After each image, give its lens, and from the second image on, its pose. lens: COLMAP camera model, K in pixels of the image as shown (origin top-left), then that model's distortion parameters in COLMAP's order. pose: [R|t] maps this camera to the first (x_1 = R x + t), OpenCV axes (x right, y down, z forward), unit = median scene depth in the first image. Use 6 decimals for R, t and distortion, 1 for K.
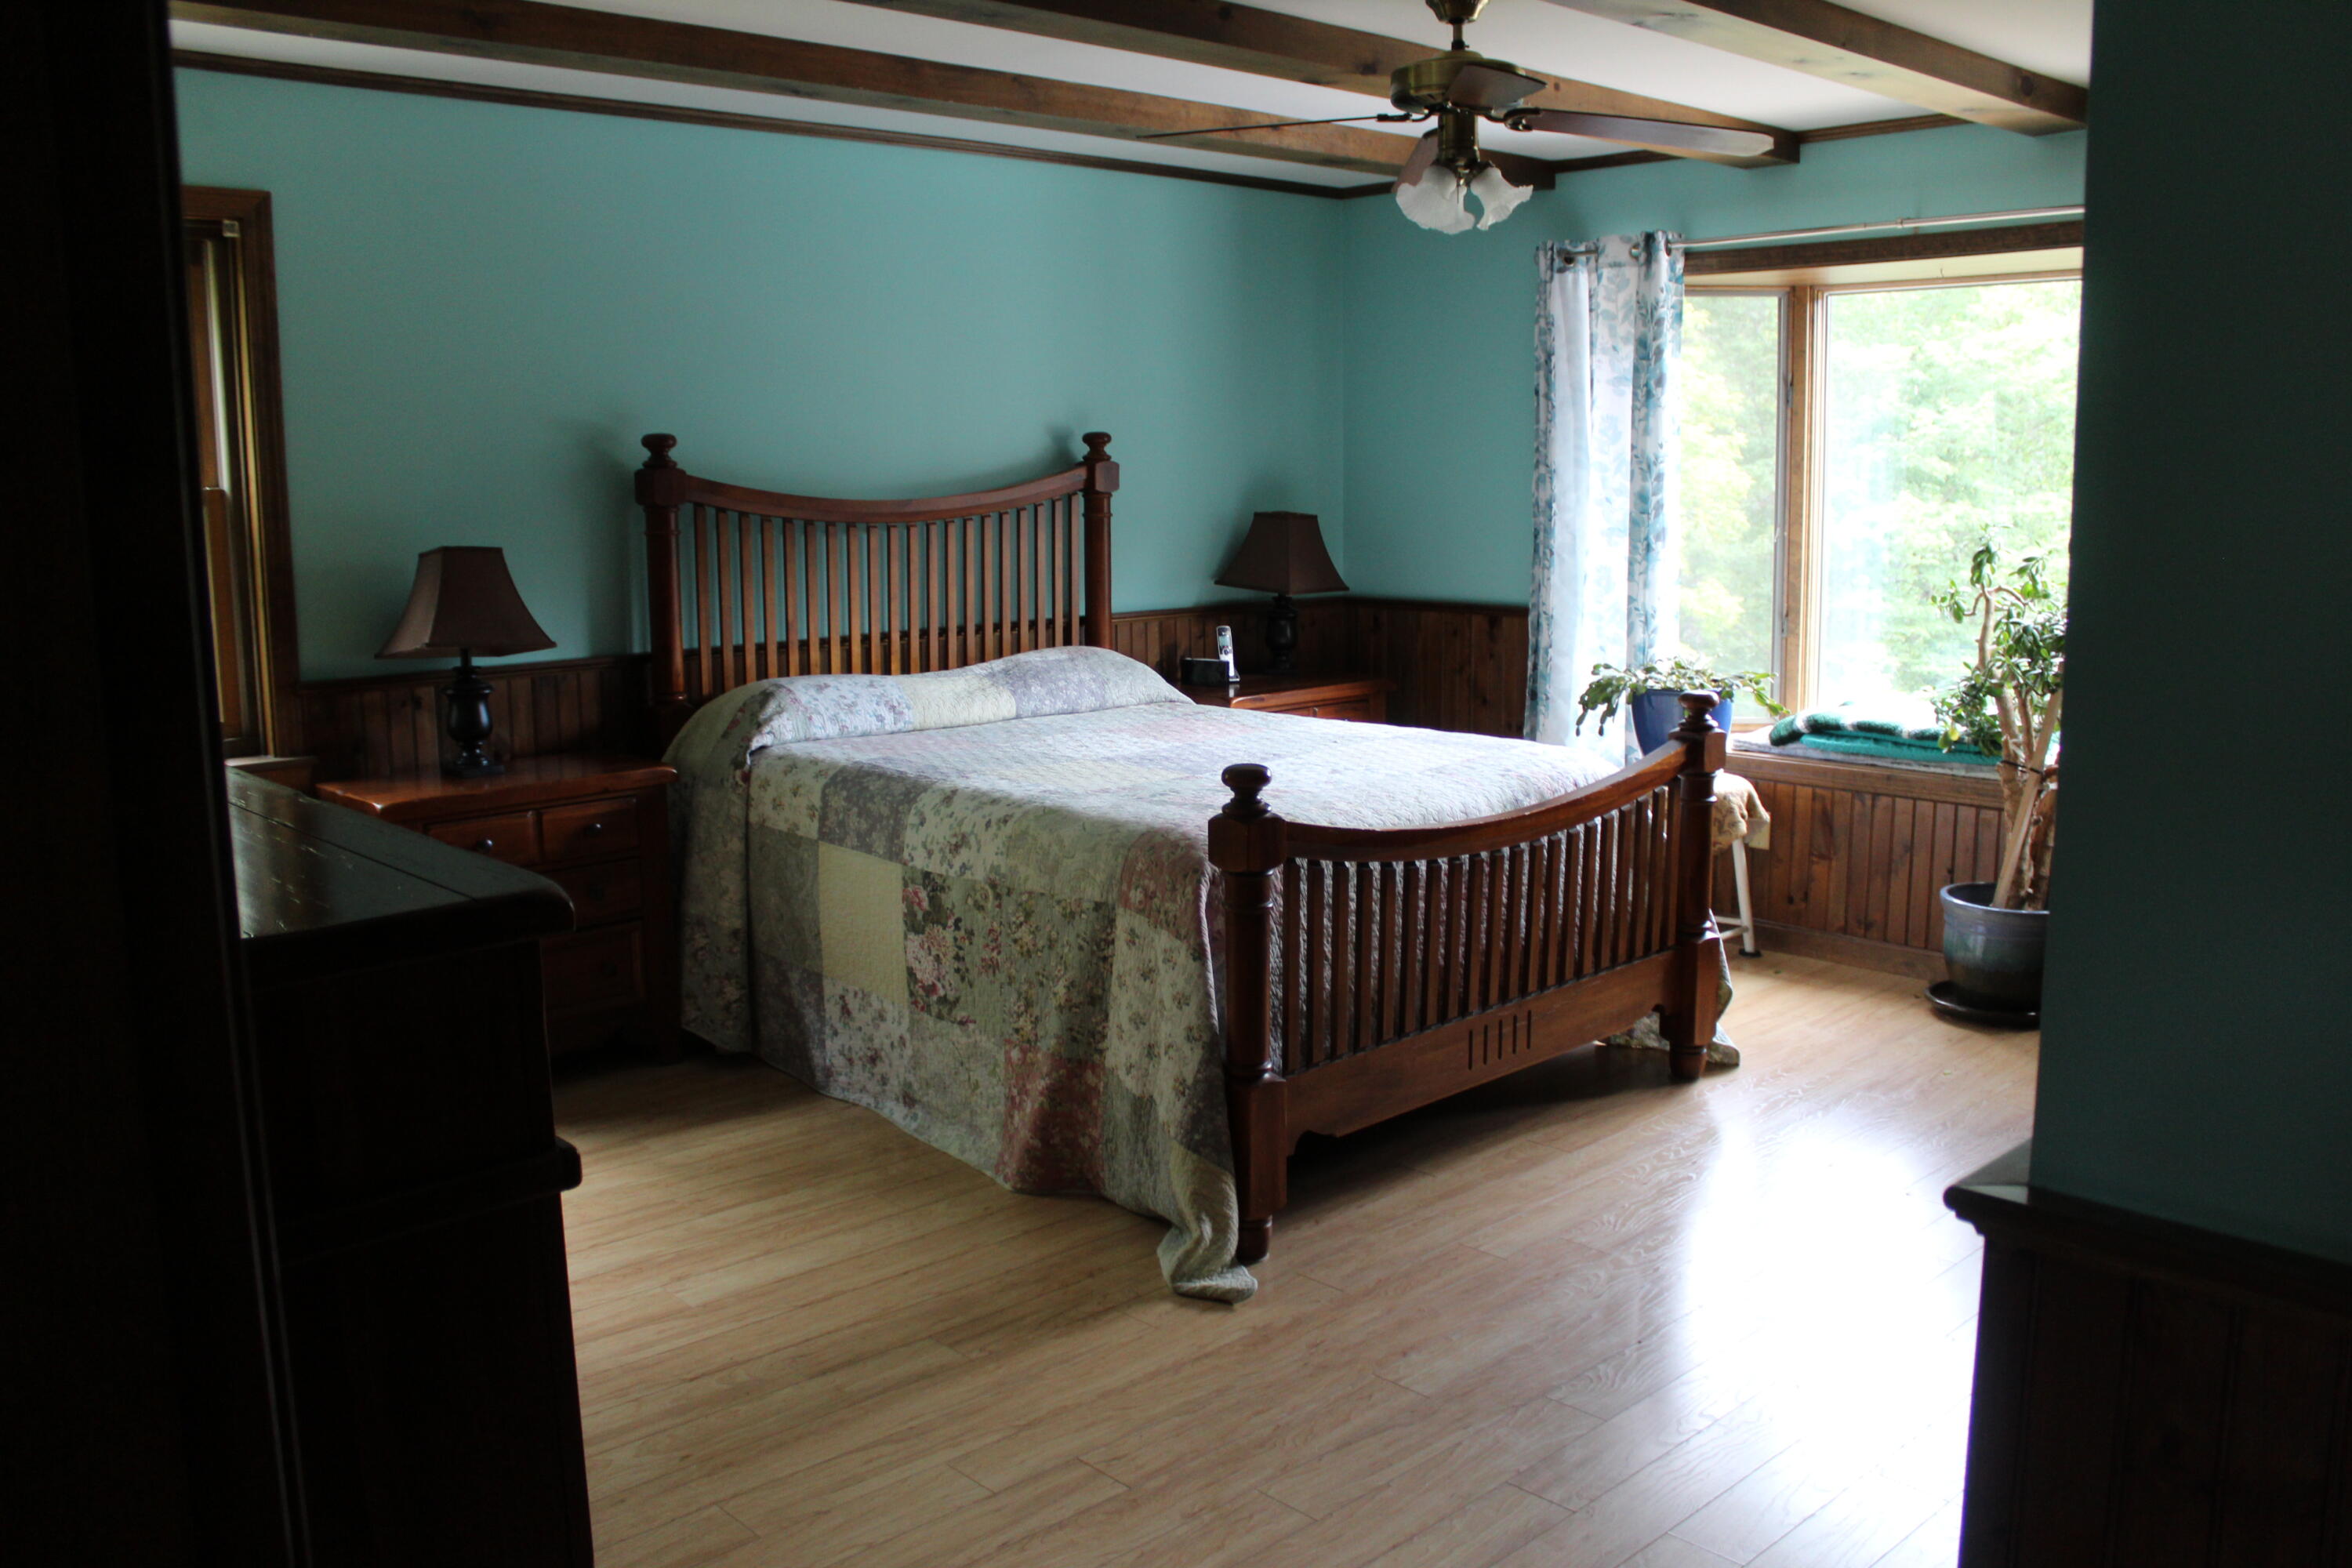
lens RADIAL K [[1973.6, 0, 1177.3], [0, 1973.6, 788.6], [0, 0, 1]] dist [-0.149680, 0.120597]
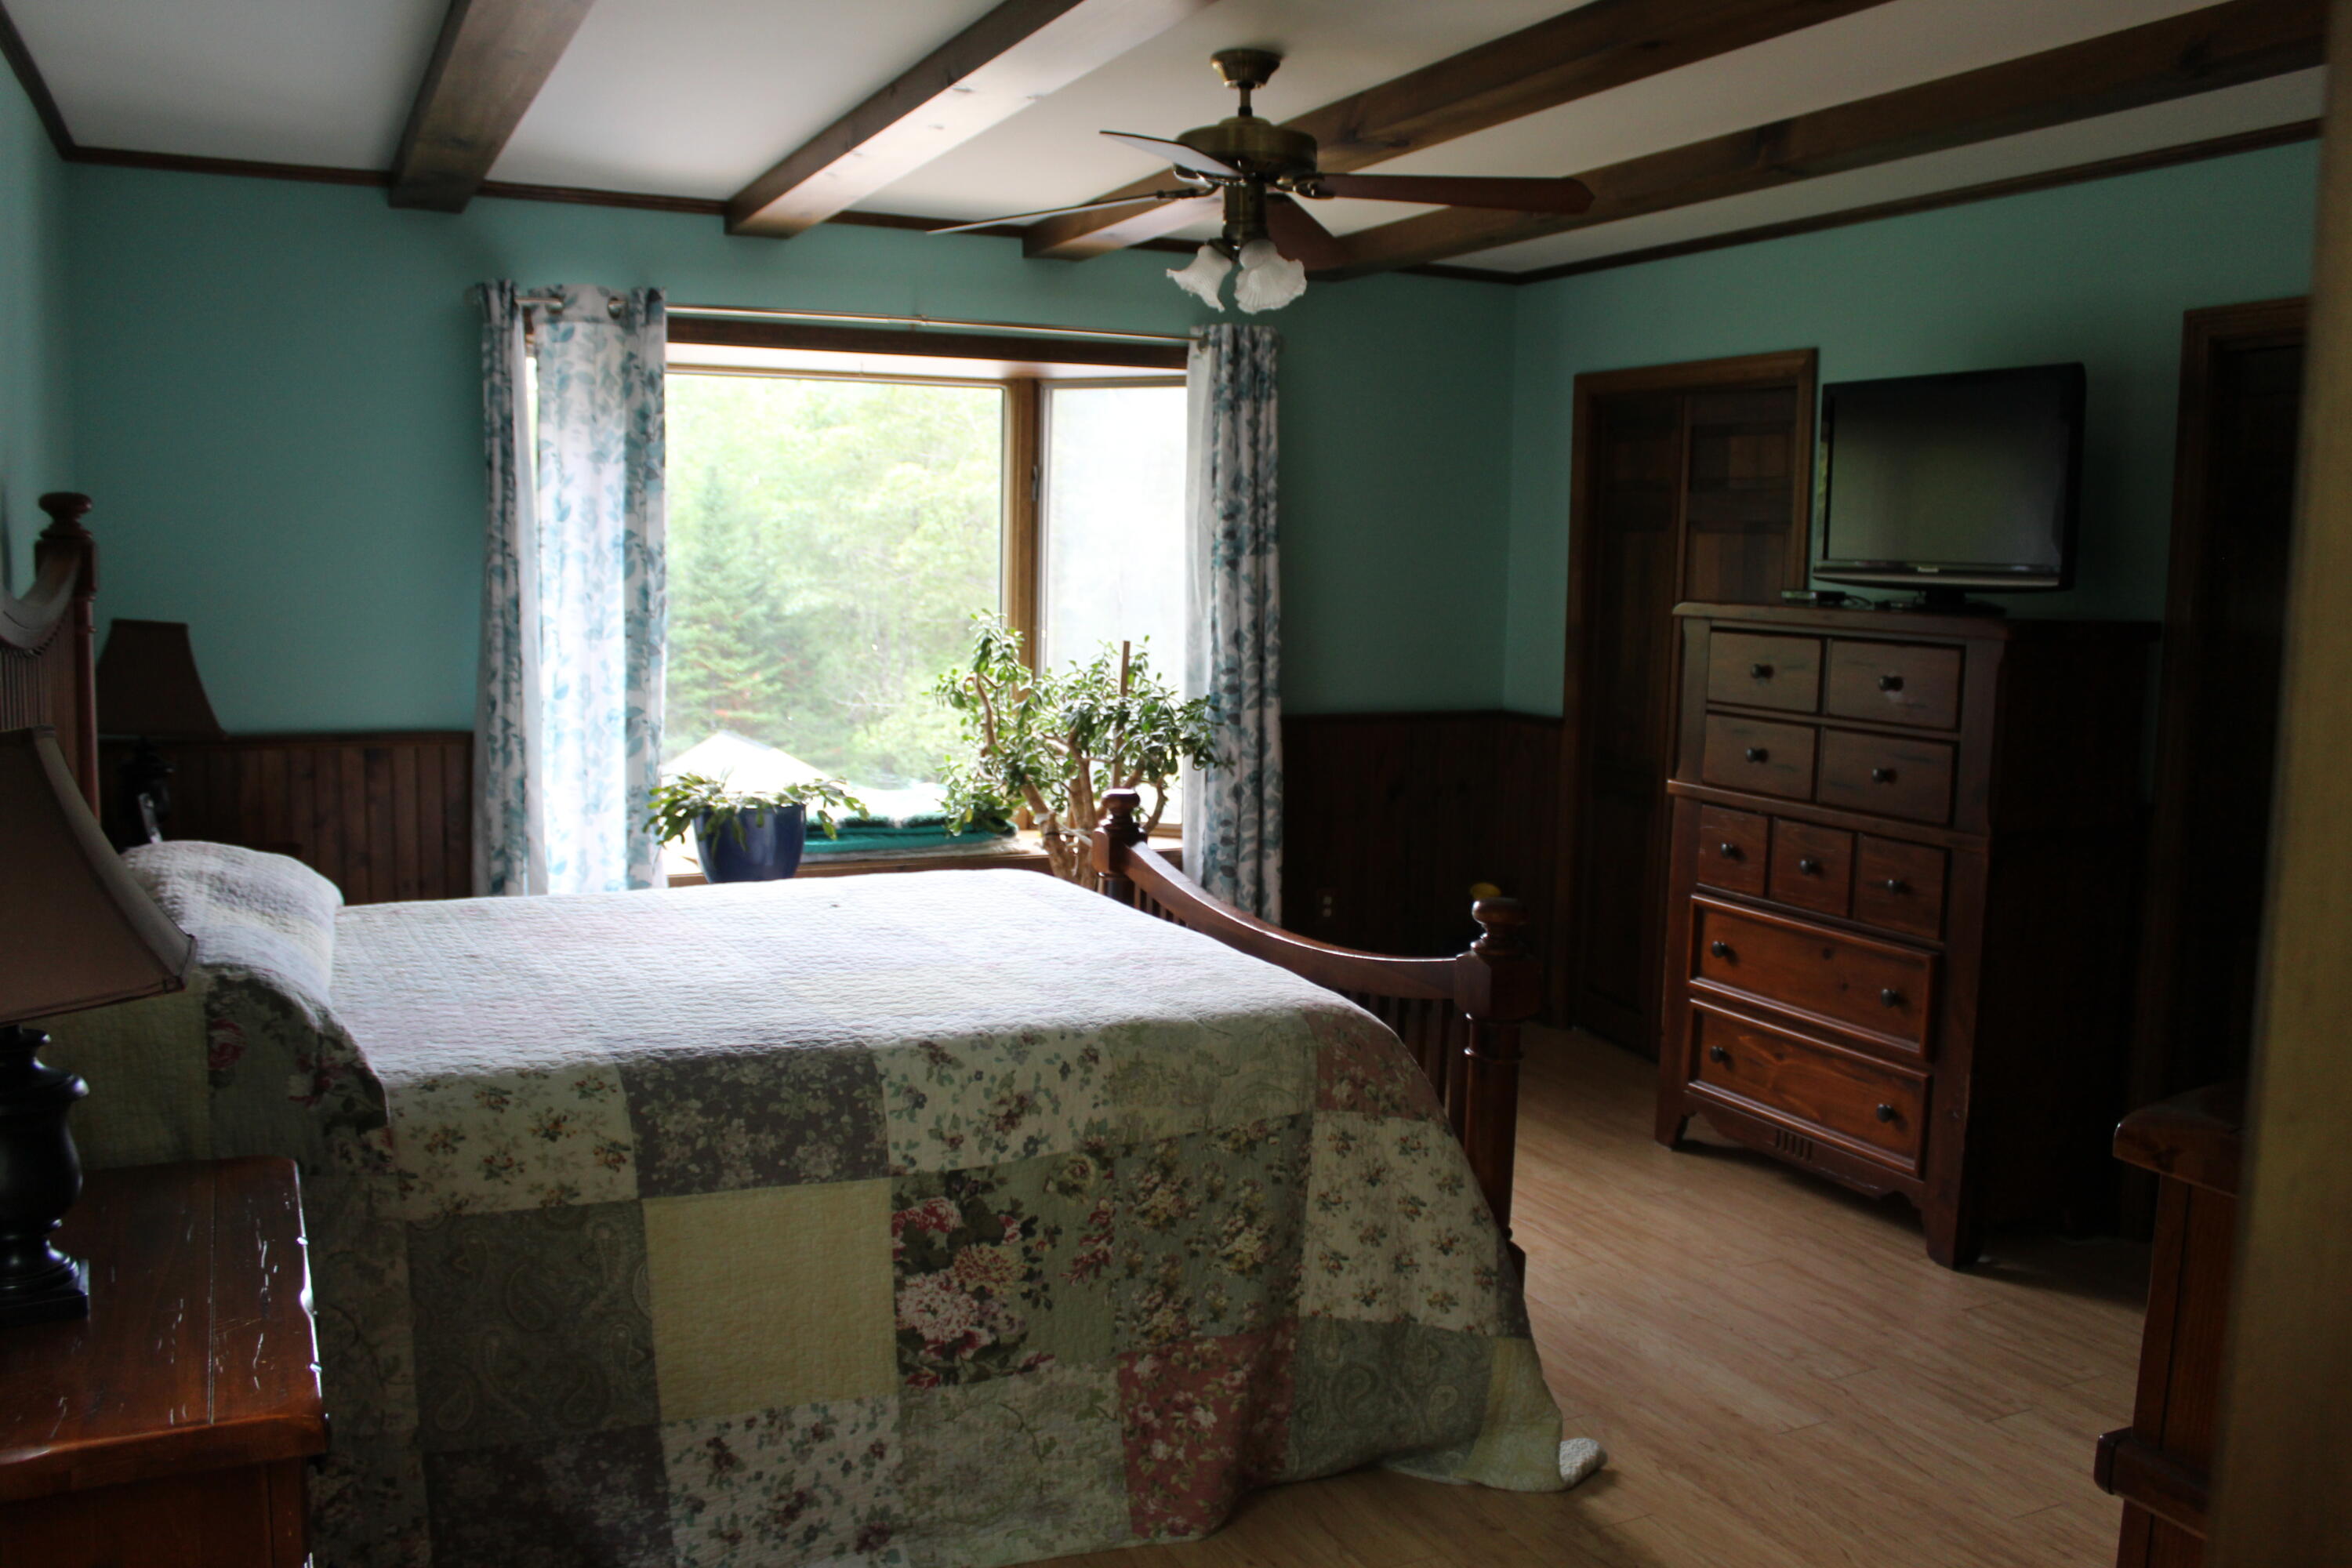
lens RADIAL K [[1973.6, 0, 1178.0], [0, 1973.6, 781.0], [0, 0, 1]] dist [-0.149680, 0.120597]
pose [[0.294990, -0.092432, 0.951019, -0.713261], [0.134126, 0.989461, 0.054565, -0.112084], [-0.946040, 0.111460, 0.304278, 0.713375]]
